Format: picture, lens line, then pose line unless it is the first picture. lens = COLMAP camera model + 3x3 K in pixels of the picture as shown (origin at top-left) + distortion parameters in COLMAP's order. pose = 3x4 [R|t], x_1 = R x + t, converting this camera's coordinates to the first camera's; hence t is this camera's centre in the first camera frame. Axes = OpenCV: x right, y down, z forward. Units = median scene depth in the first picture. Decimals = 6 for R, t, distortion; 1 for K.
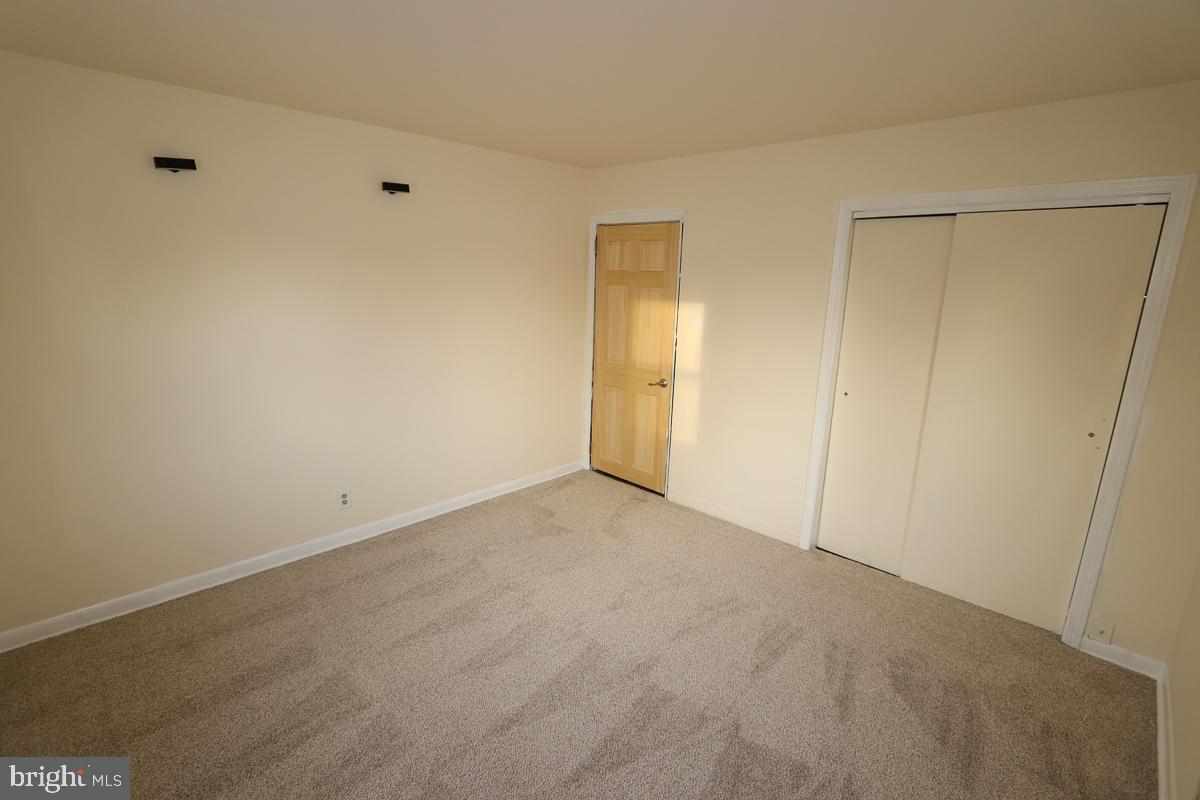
lens RADIAL K [[553.6, 0, 588.5], [0, 553.6, 399.6], [0, 0, 1]] dist [-0.016096, 0.001529]
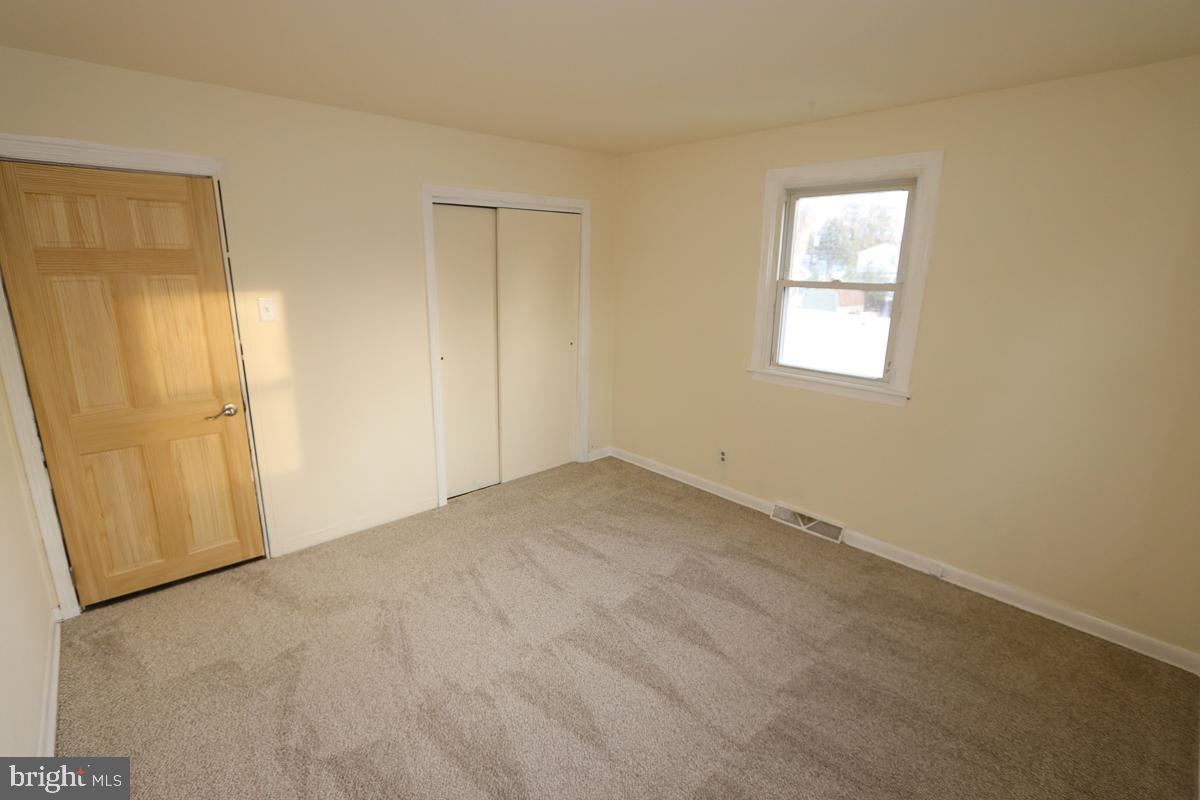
lens RADIAL K [[553.6, 0, 588.5], [0, 553.6, 399.6], [0, 0, 1]] dist [-0.016096, 0.001529]
pose [[0.055416, -0.259348, 0.964193, -0.525737], [0.216556, 0.945812, 0.241958, -0.115892], [-0.974696, 0.195393, 0.108576, 0.492475]]
